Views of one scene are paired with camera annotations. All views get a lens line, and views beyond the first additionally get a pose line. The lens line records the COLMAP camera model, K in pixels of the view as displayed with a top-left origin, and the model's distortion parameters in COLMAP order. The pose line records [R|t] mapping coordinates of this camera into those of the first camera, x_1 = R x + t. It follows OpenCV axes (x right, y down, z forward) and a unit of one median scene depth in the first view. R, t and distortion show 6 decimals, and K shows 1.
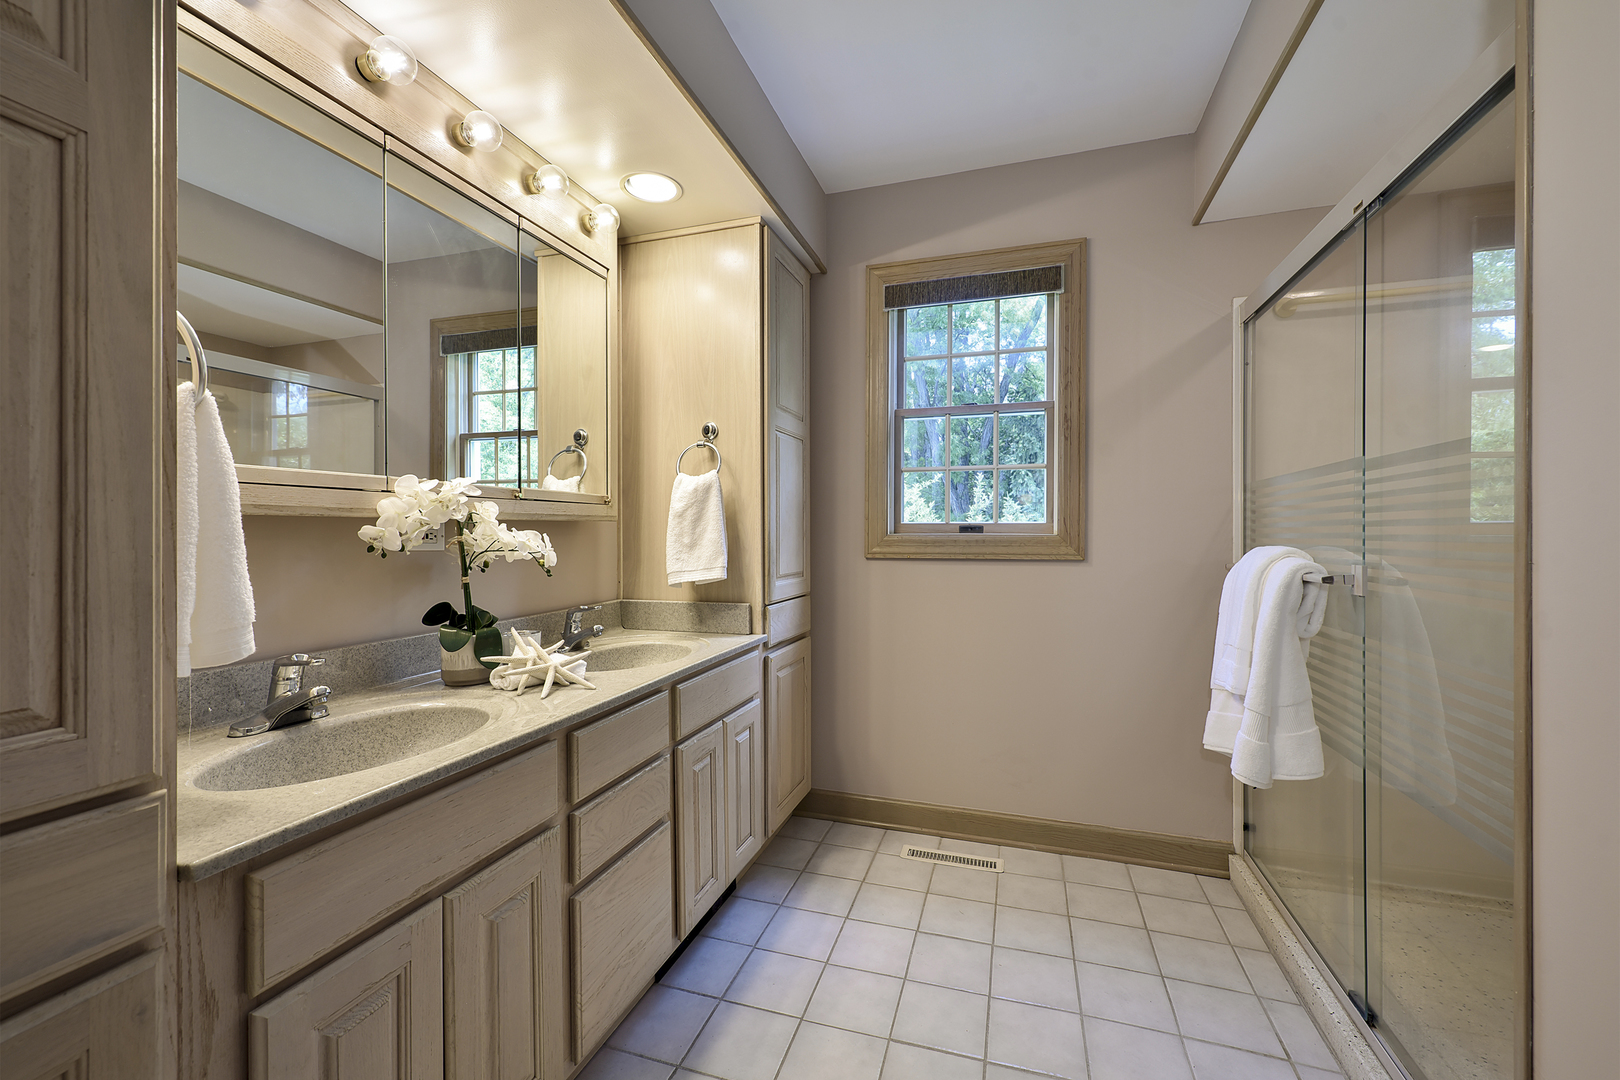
lens RADIAL K [[646.7, 0, 813.9], [0, 646.7, 535.2], [0, 0, 1]] dist [-0.000222, -0.000030]
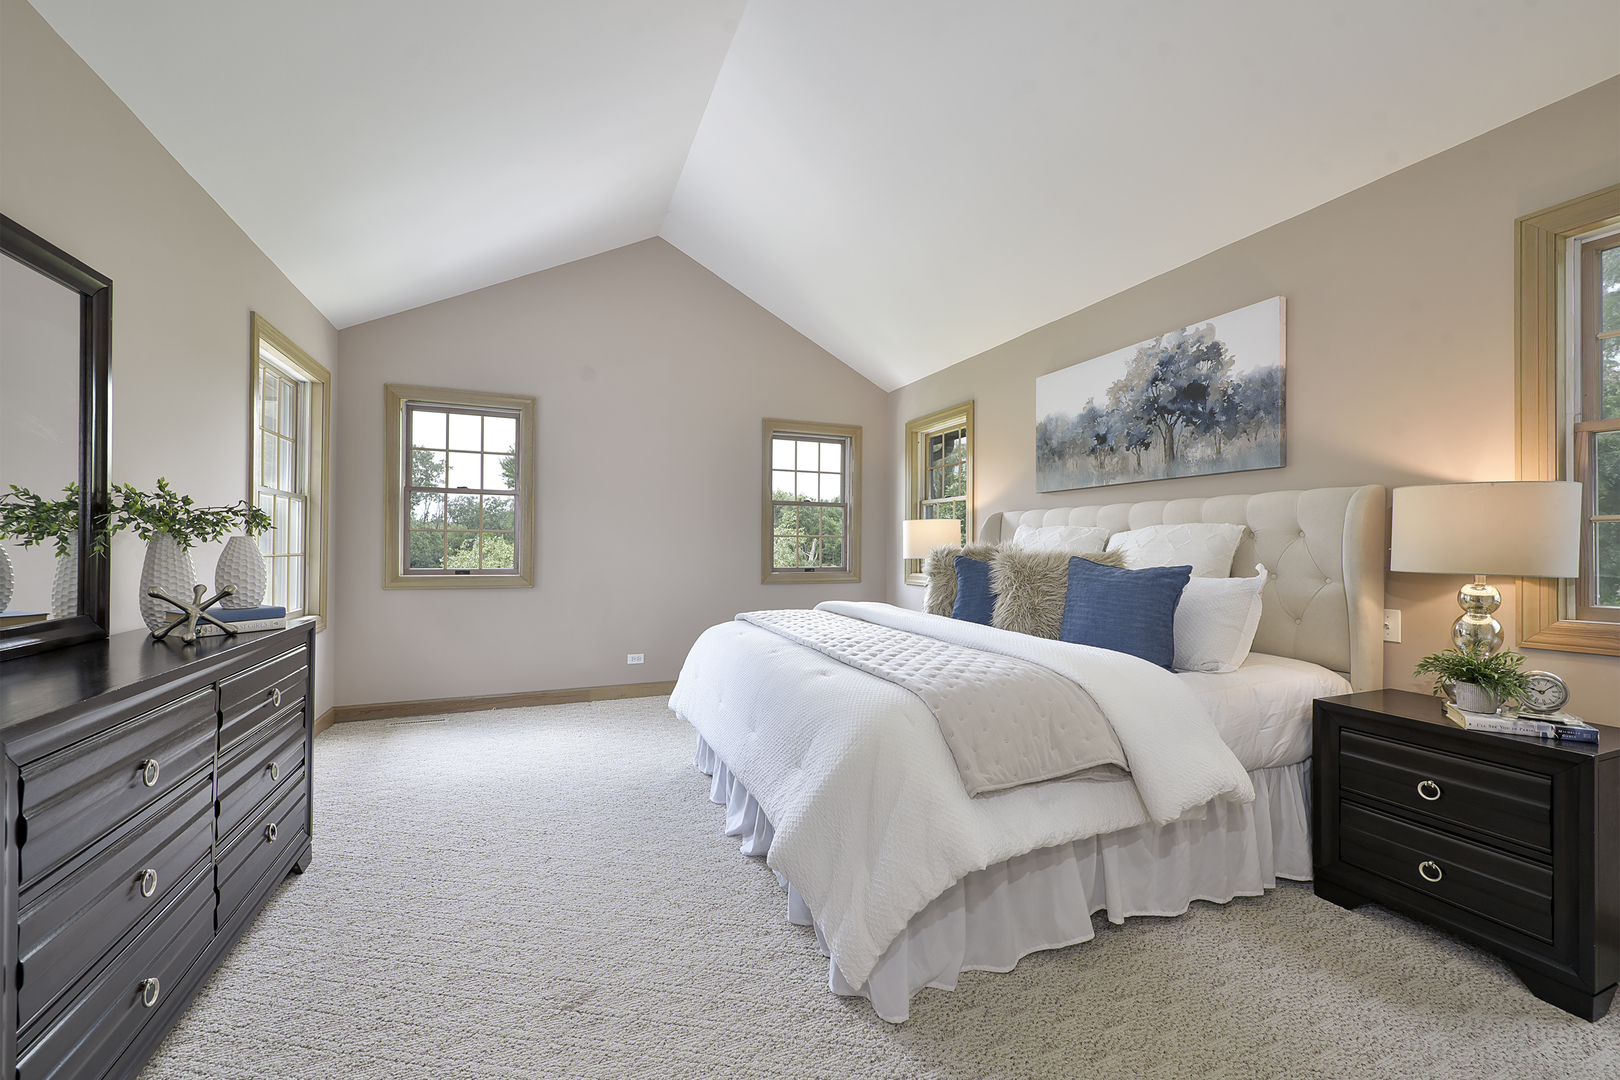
lens RADIAL K [[646.7, 0, 814.1], [0, 646.7, 542.3], [0, 0, 1]] dist [-0.000222, -0.000030]
pose [[0.748673, 0.009231, 0.662876, -0.134837], [-0.002763, 0.999938, -0.010805, -0.054301], [-0.662934, 0.006258, 0.748652, -0.627231]]
